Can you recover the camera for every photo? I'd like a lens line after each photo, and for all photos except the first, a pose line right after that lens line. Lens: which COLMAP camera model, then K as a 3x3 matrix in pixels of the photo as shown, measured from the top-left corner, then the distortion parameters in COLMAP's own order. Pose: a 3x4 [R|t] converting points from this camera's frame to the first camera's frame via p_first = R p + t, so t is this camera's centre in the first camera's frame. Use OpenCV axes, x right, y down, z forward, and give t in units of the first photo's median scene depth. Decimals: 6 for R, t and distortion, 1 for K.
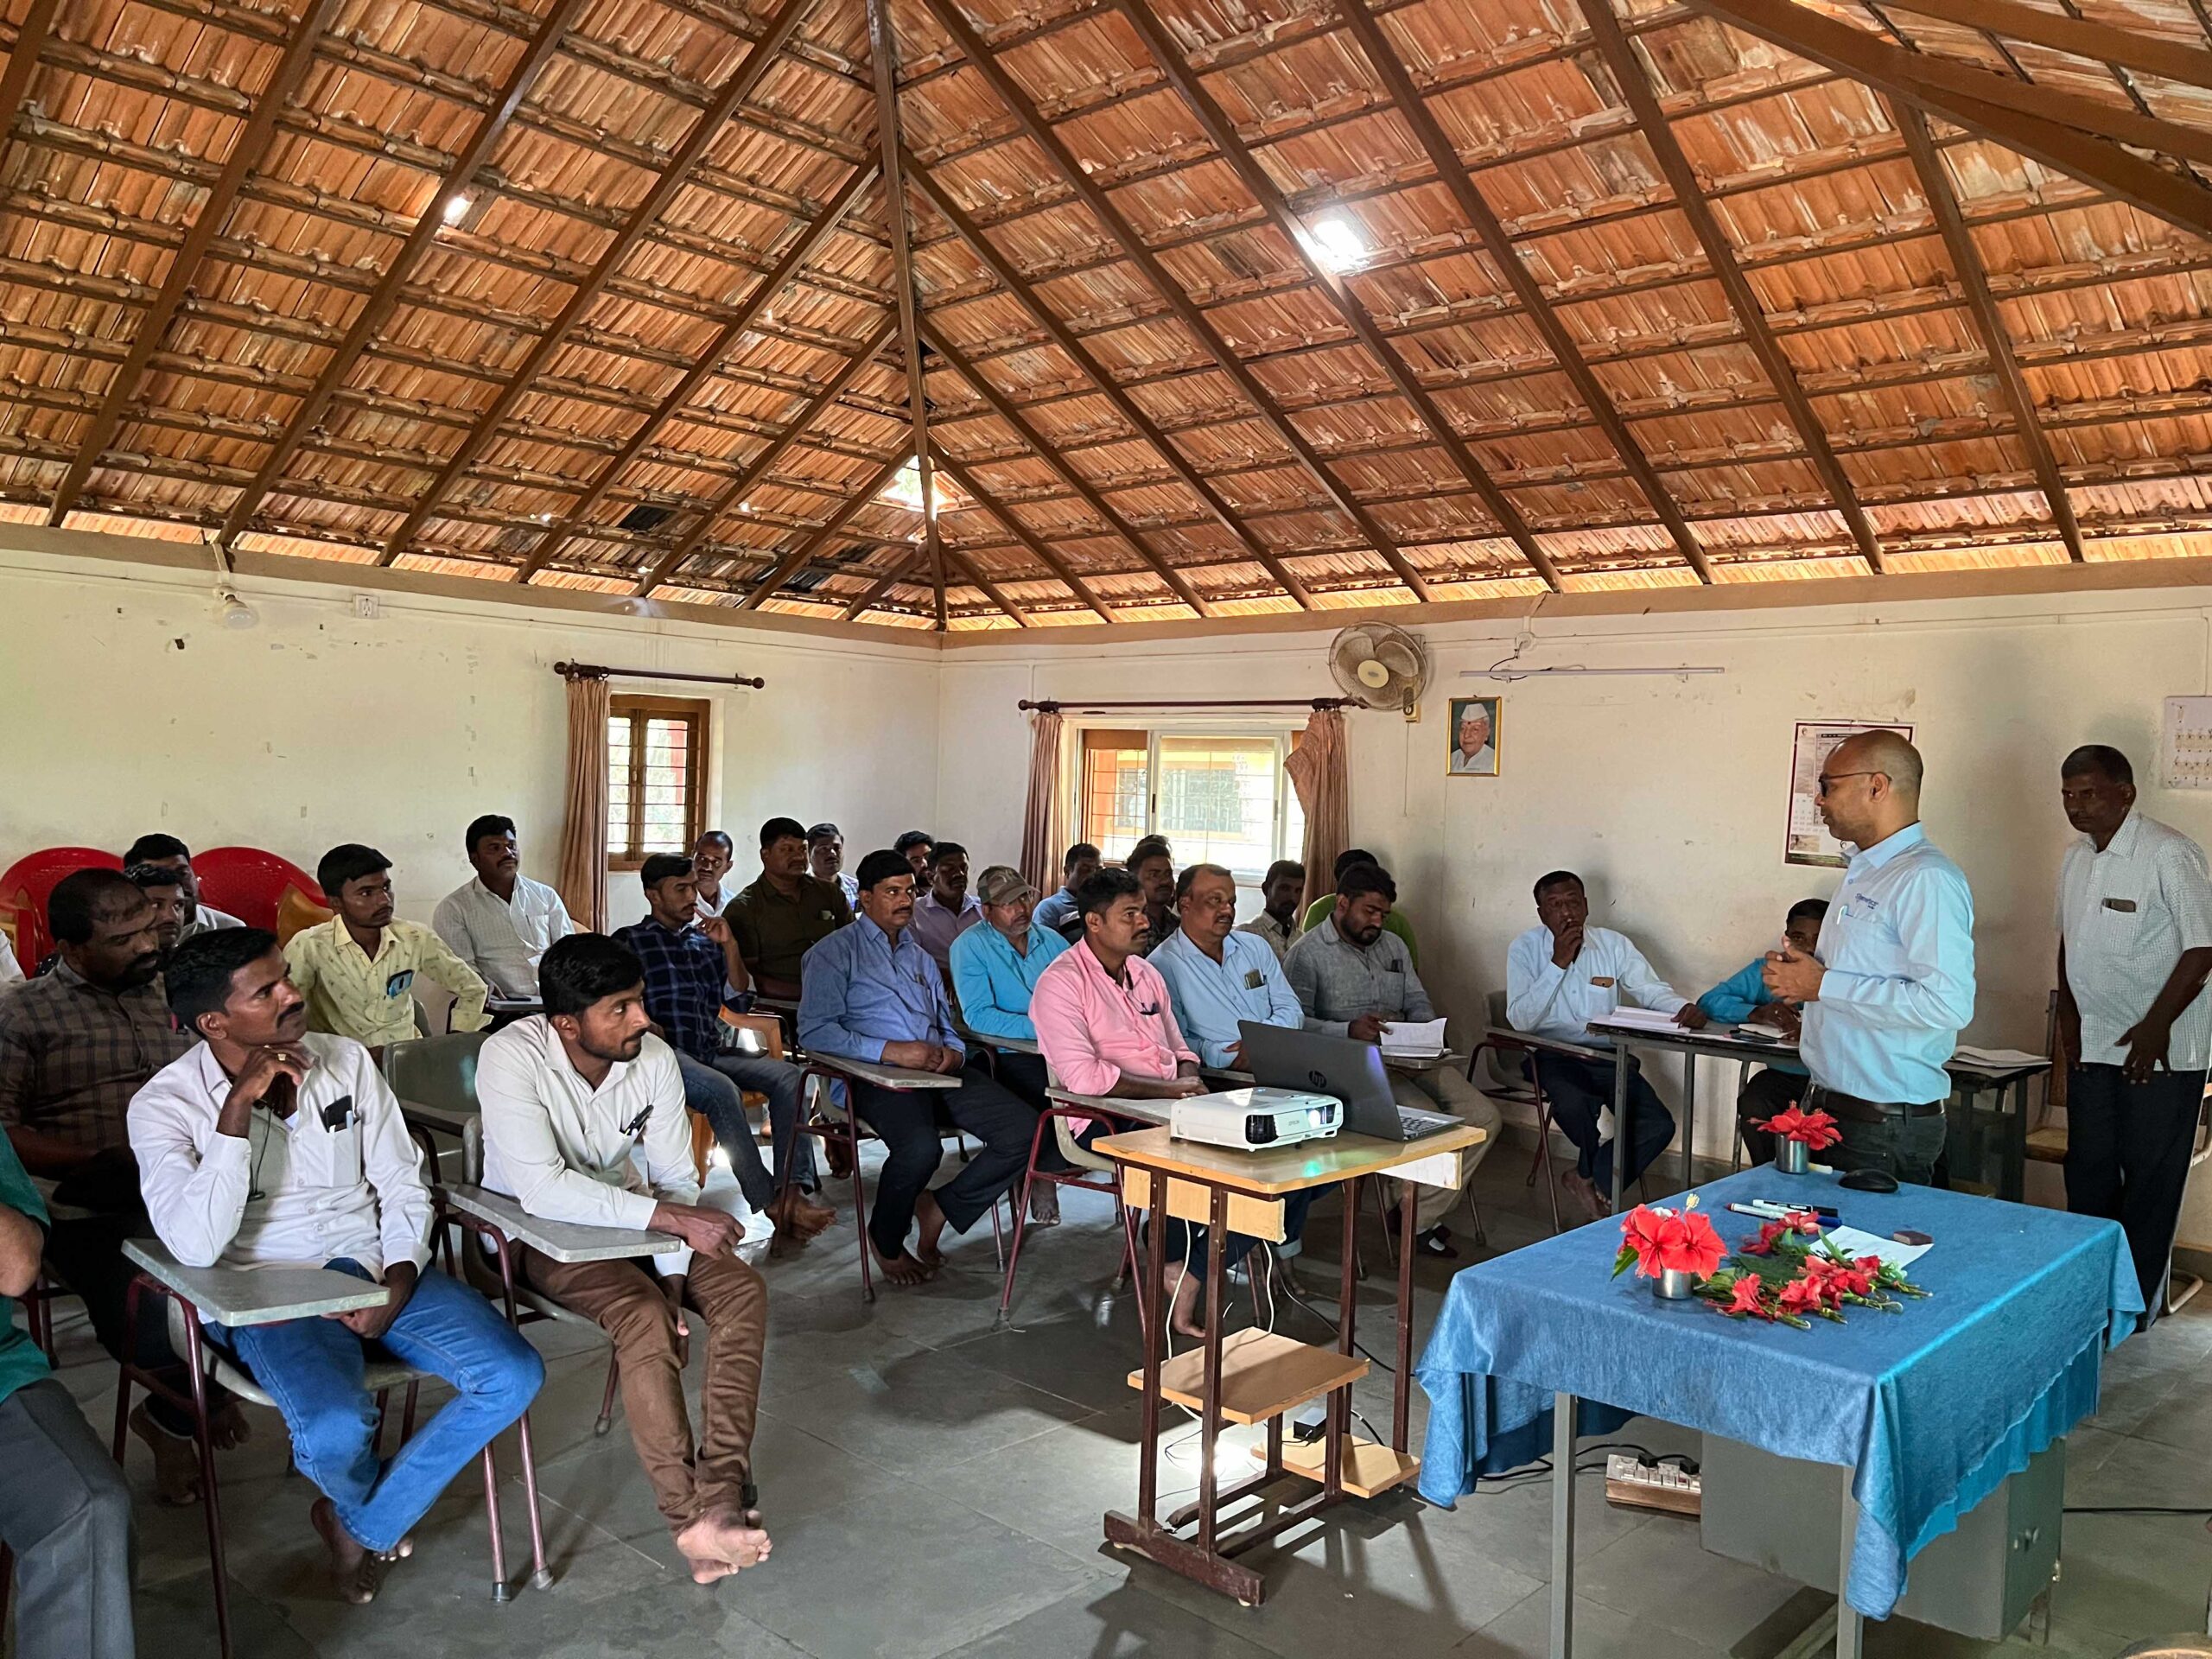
lens RADIAL K [[1721.3, 0, 1104.4], [0, 1721.3, 815.4], [0, 0, 1]] dist [0.071107, -0.096616]
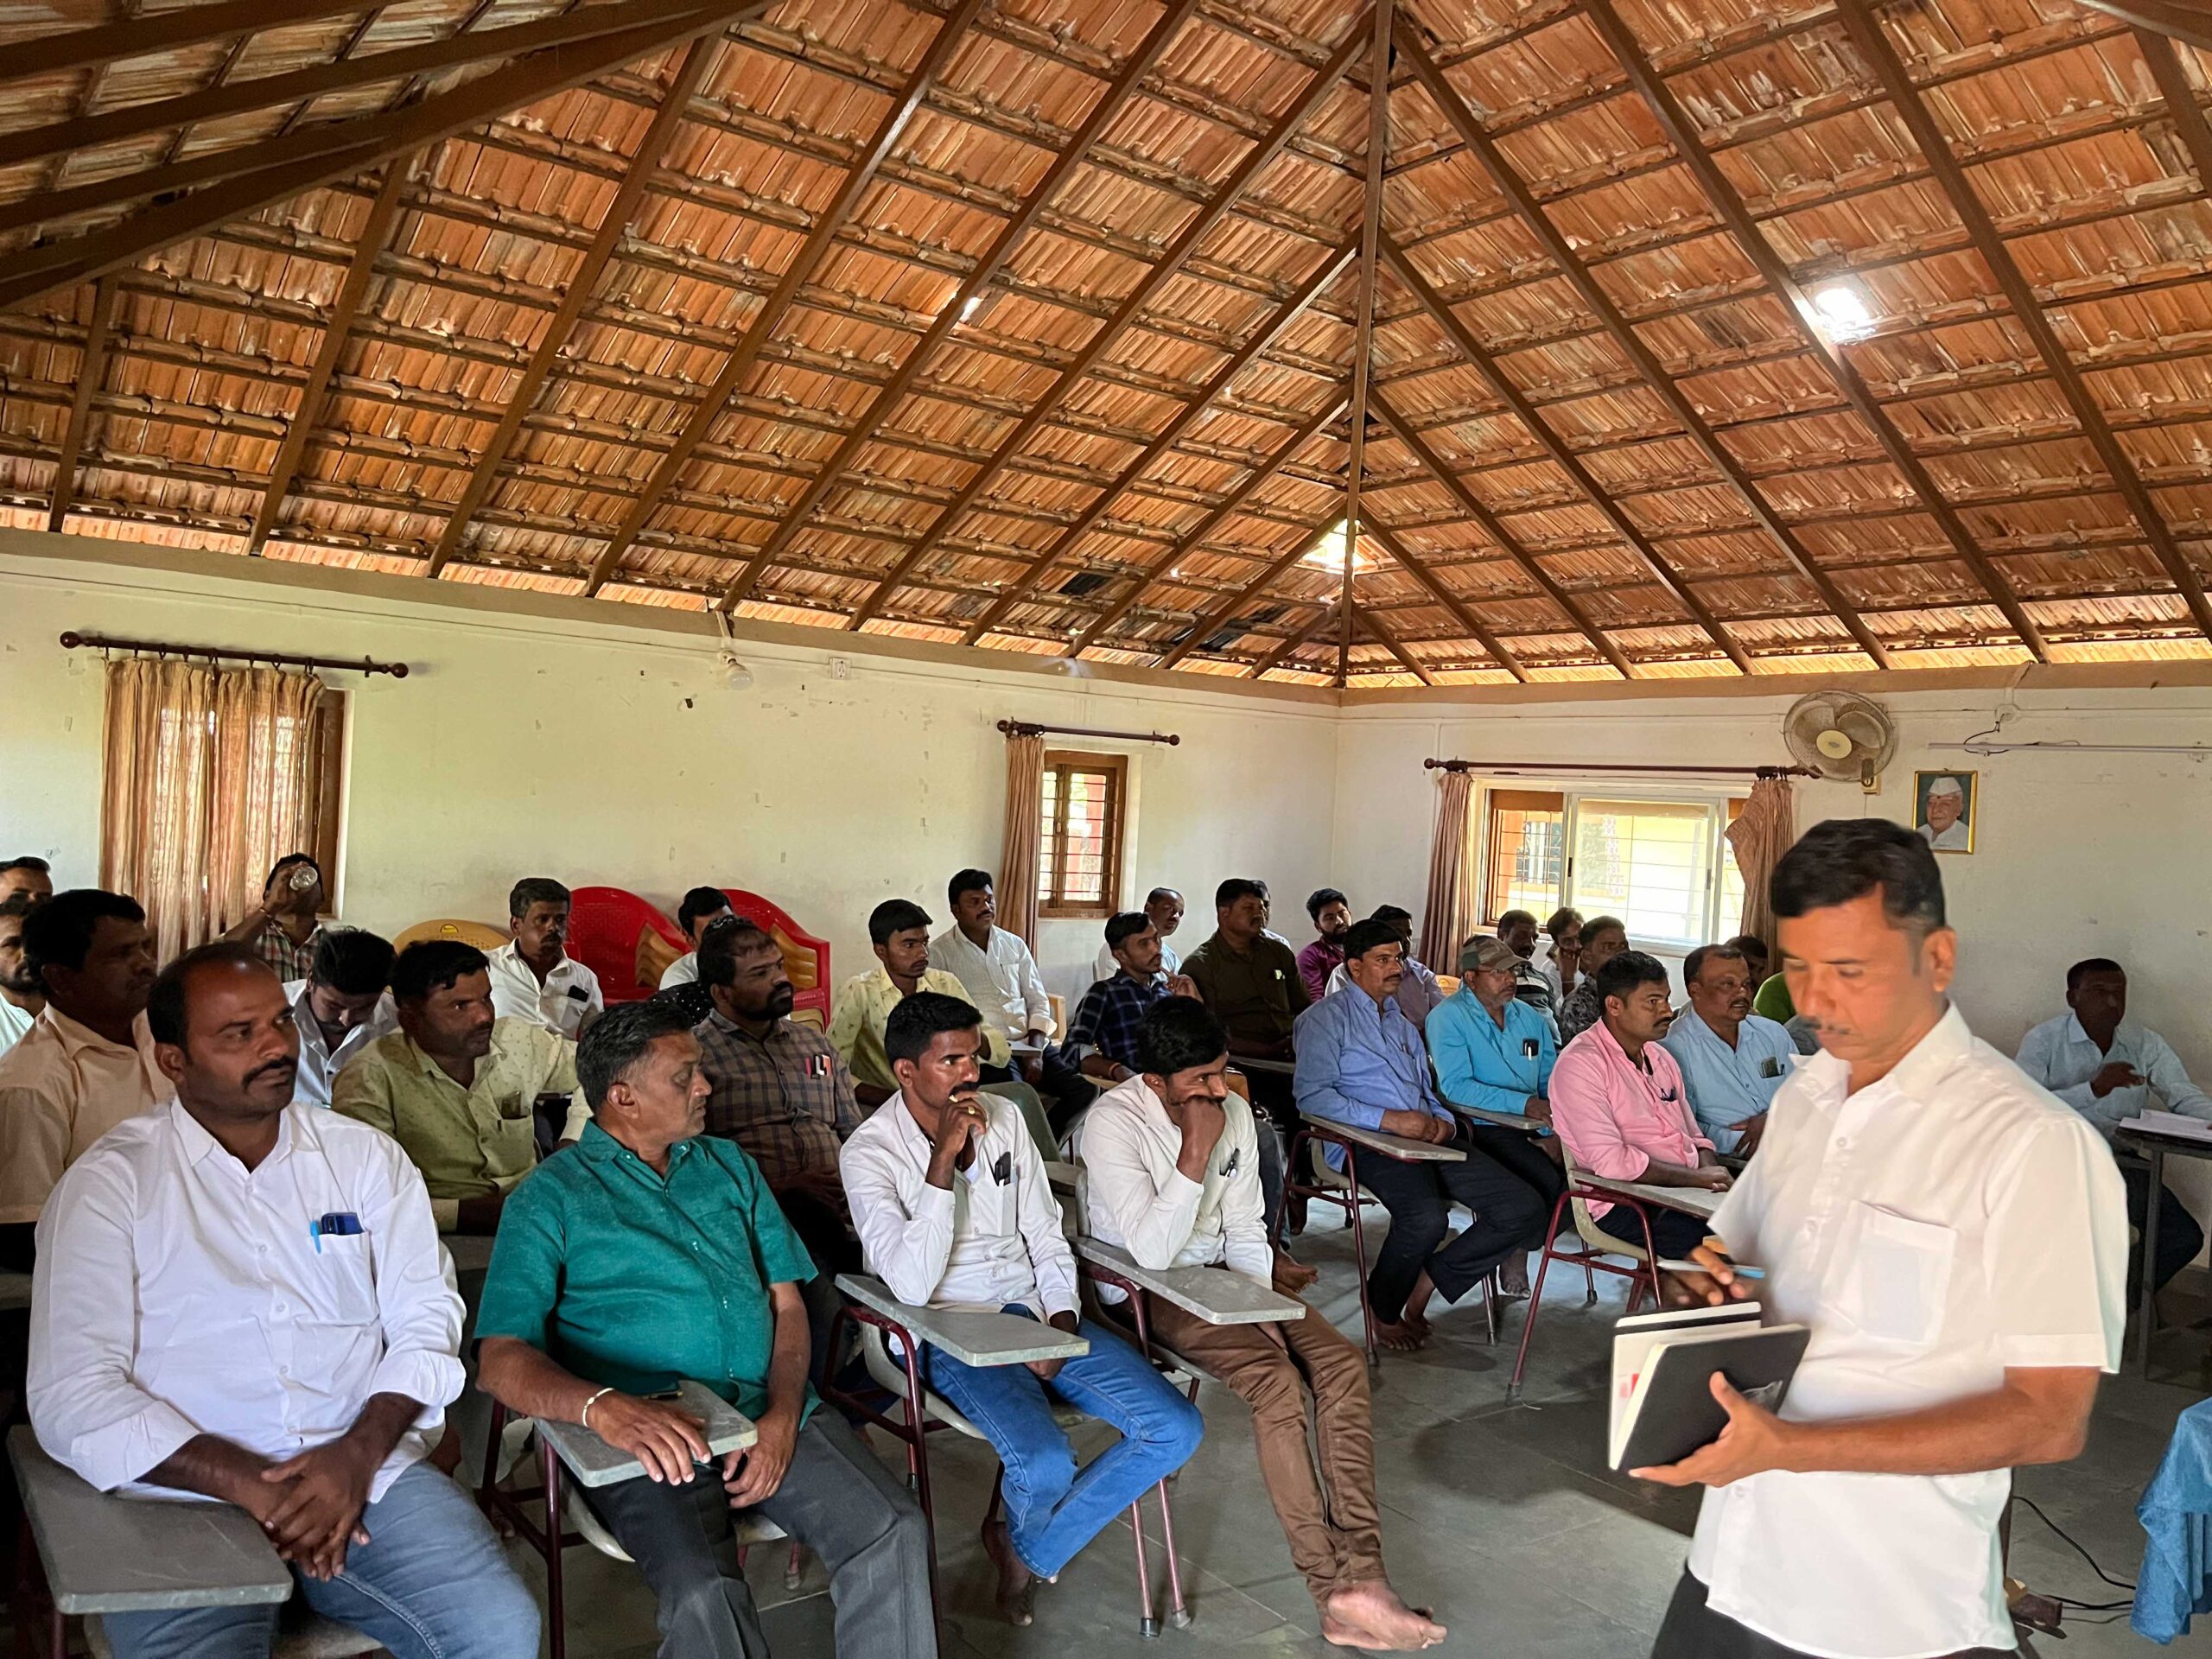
lens RADIAL K [[1721.3, 0, 1098.8], [0, 1721.3, 823.7], [0, 0, 1]] dist [0.071107, -0.096616]
pose [[0.985196, 0.023905, -0.169756, -0.095784], [-0.026657, 0.999547, -0.013951, -0.015104], [0.169346, 0.018270, 0.985387, -0.030996]]
